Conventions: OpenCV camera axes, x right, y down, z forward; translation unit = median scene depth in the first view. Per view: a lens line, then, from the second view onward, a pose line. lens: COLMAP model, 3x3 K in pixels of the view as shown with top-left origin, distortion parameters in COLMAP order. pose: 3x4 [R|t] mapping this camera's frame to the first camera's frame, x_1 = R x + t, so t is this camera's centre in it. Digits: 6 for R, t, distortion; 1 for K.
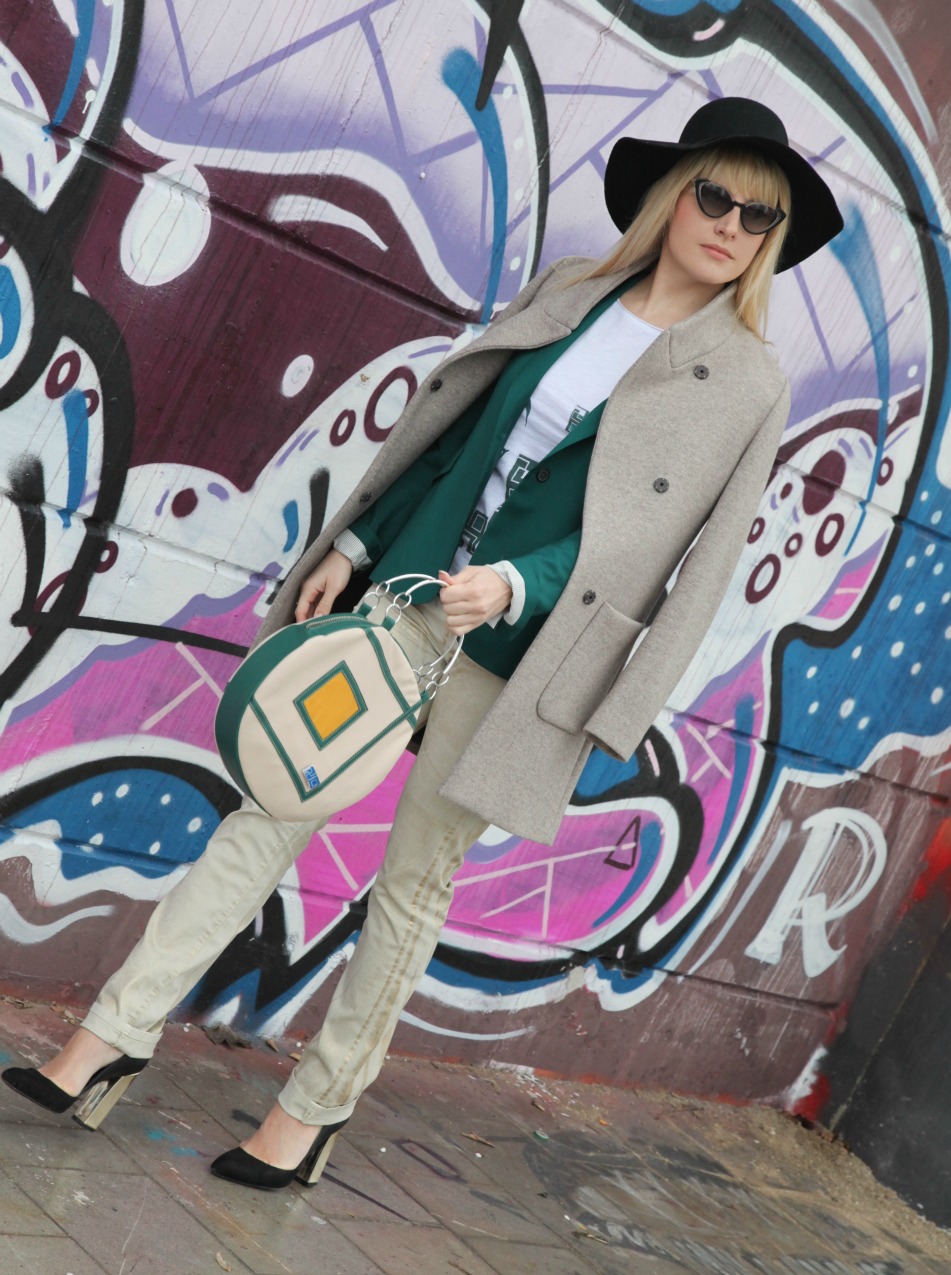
lens RADIAL K [[3309.3, 0, 477.7], [0, 3309.3, 610.2], [0, 0, 1]] dist [0.452758, 0.105491]
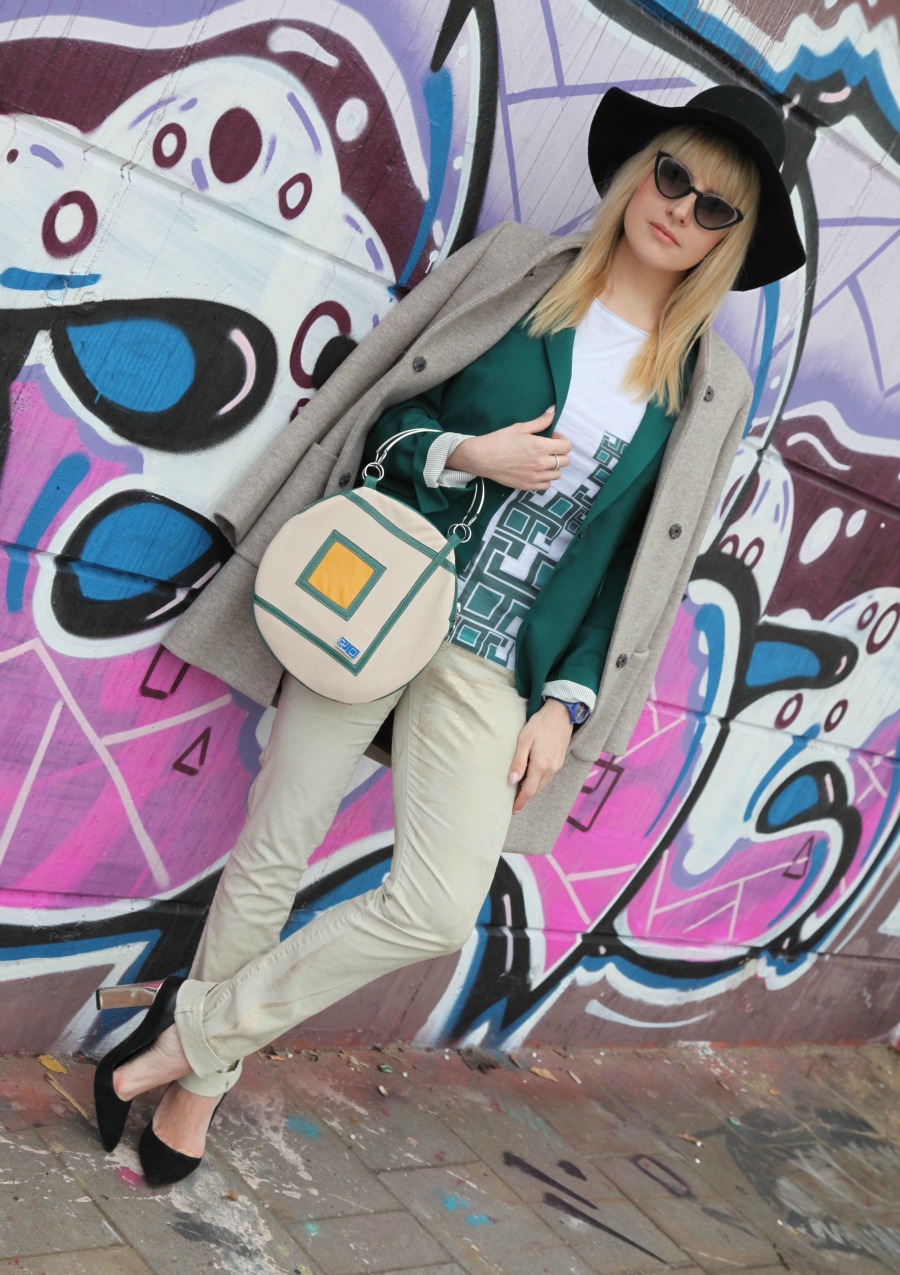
lens RADIAL K [[2242.7, 0, 450.0], [0, 2242.7, 637.5], [0, 0, 1]] dist [0.230622, 0.063225]
pose [[0.999808, 0.015175, 0.012384, -0.090075], [-0.016236, 0.995748, 0.090680, -0.077008], [-0.010955, -0.090864, 0.995803, 0.238060]]
